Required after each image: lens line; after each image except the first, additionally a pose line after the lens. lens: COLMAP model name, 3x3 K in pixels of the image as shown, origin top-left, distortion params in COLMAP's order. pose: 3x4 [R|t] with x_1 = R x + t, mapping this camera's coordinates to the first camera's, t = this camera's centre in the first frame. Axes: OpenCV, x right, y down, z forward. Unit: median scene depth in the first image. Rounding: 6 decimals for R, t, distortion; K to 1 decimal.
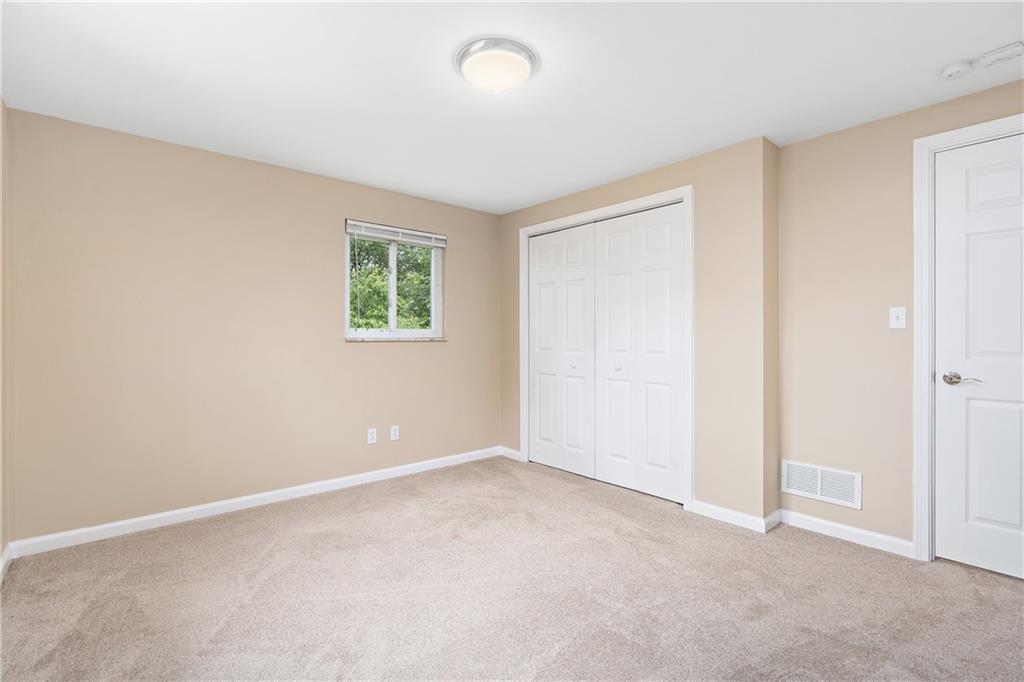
lens RADIAL K [[466.2, 0, 515.1], [0, 466.2, 342.2], [0, 0, 1]] dist [-0.011863, 0.004675]
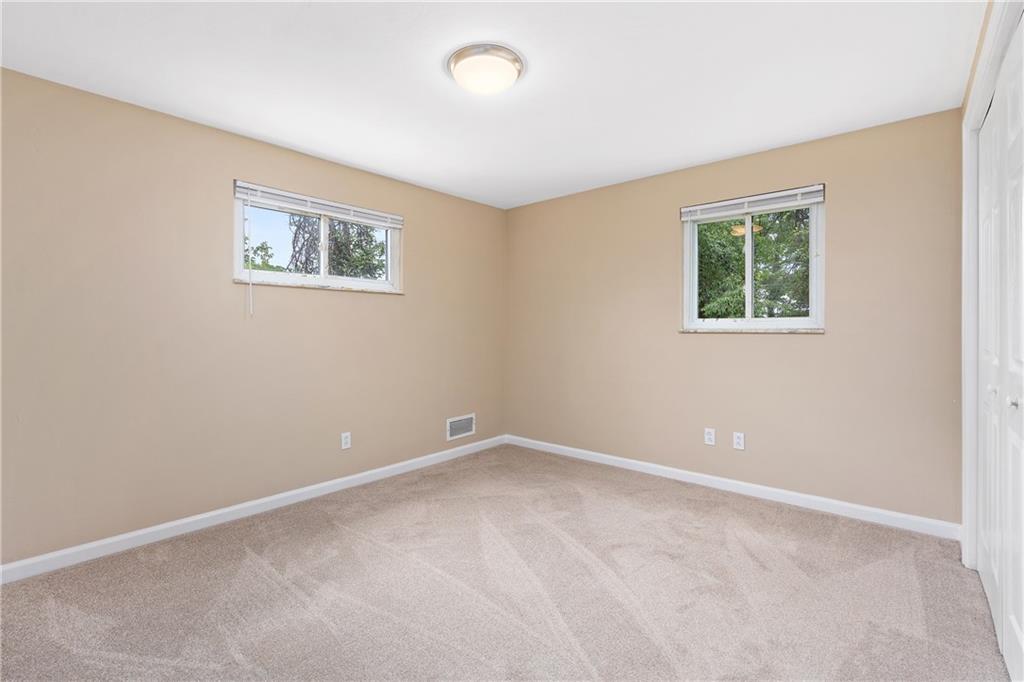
lens RADIAL K [[466.2, 0, 515.5], [0, 466.2, 333.4], [0, 0, 1]] dist [-0.011863, 0.004675]
pose [[0.137402, 0.012934, -0.990431, 0.566102], [-0.008474, 0.999894, 0.011882, -0.008407], [0.990479, 0.006760, 0.137497, 0.517240]]
